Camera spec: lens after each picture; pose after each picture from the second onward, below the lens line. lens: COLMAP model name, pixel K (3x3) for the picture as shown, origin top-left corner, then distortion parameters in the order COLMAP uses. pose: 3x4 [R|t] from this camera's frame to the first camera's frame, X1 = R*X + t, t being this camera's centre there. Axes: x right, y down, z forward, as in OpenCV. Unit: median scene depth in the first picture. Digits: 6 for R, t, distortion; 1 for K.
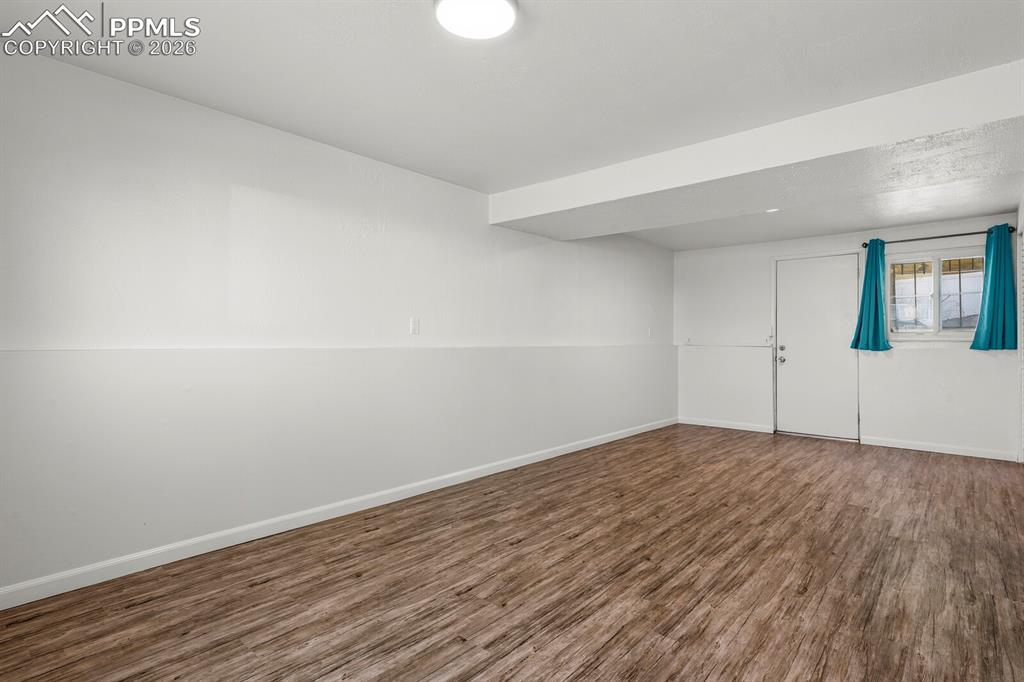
lens RADIAL K [[511.9, 0, 520.6], [0, 511.9, 339.8], [0, 0, 1]] dist [0.016730, -0.006197]
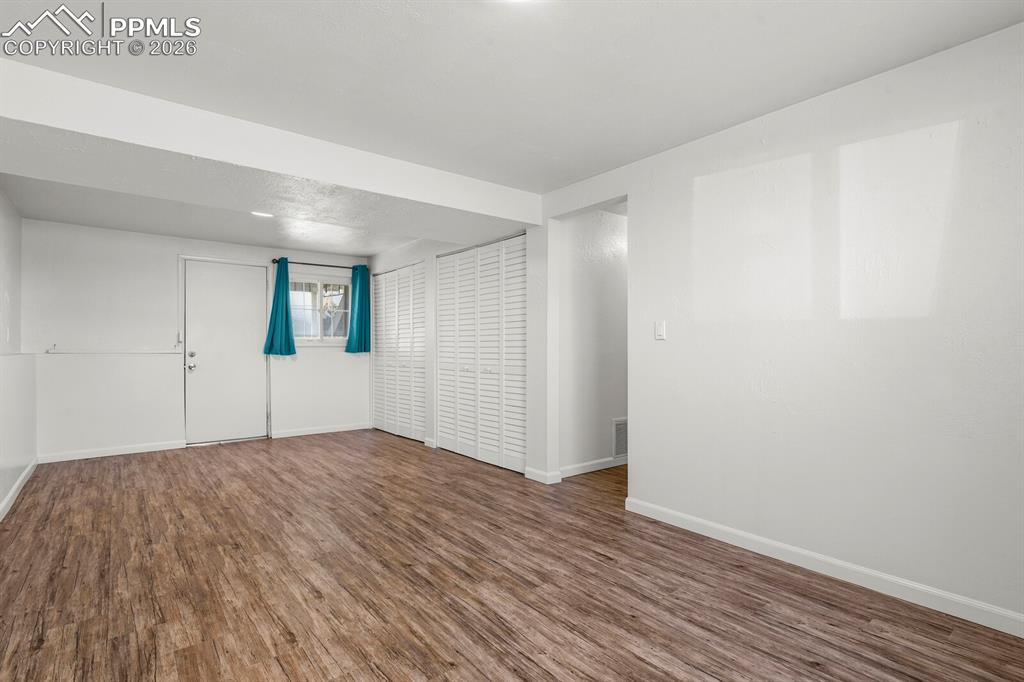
lens RADIAL K [[499.6, 0, 515.0], [0, 499.6, 350.1], [0, 0, 1]] dist [0.003834, -0.001345]
pose [[0.179391, -0.010127, 0.983726, -0.557309], [0.001543, 0.999949, 0.010013, -0.000256], [-0.983777, -0.000278, 0.179397, 0.521972]]
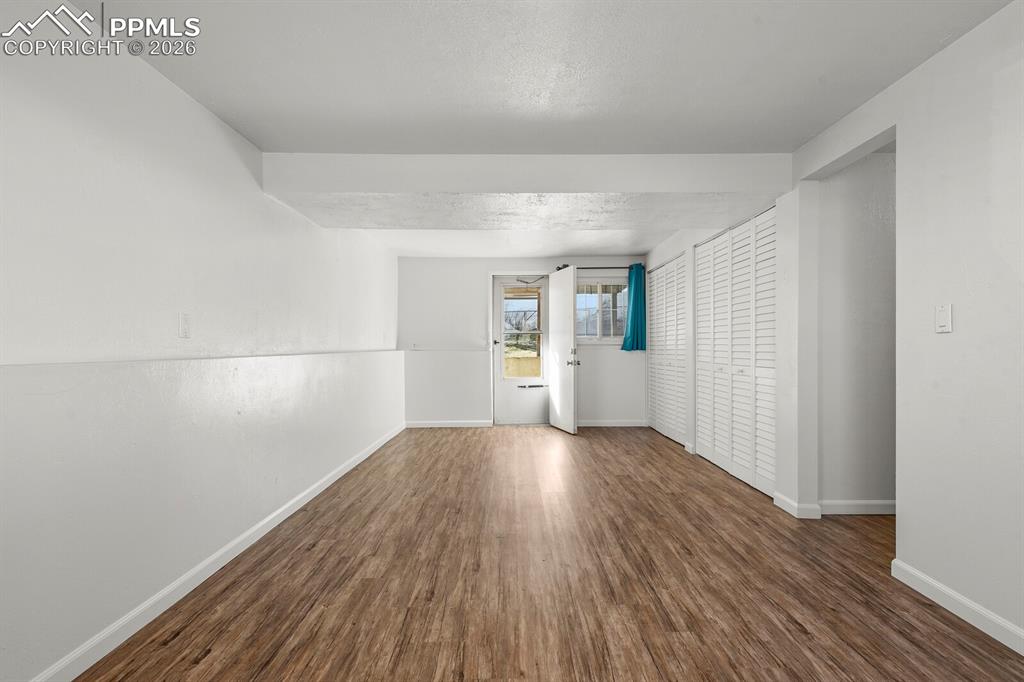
lens RADIAL K [[495.0, 0, 516.0], [0, 495.0, 349.9], [0, 0, 1]] dist [0.012462, -0.008154]
pose [[0.748452, -0.013317, 0.663056, -0.380819], [0.006815, 0.999900, 0.012390, -0.001559], [-0.663154, -0.004754, 0.748468, 0.293406]]
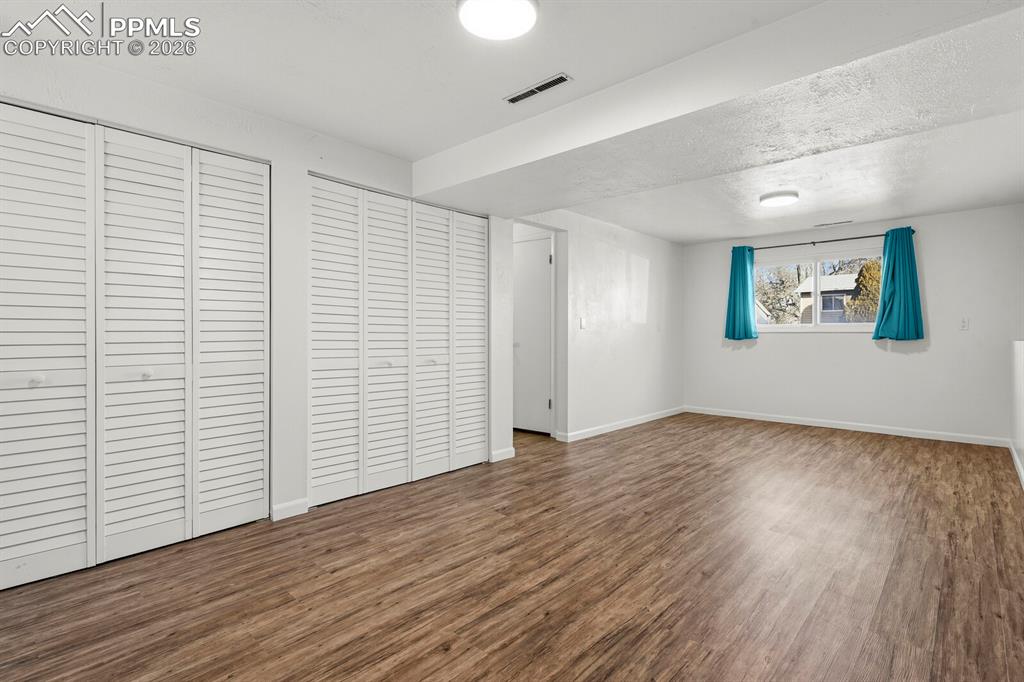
lens RADIAL K [[496.9, 0, 522.2], [0, 496.9, 339.9], [0, 0, 1]] dist [0.009681, -0.002585]
pose [[-0.999828, -0.006511, 0.017395, 0.670454], [-0.006291, 0.999900, 0.012641, 0.005894], [-0.017475, 0.012529, -0.999769, 2.081737]]
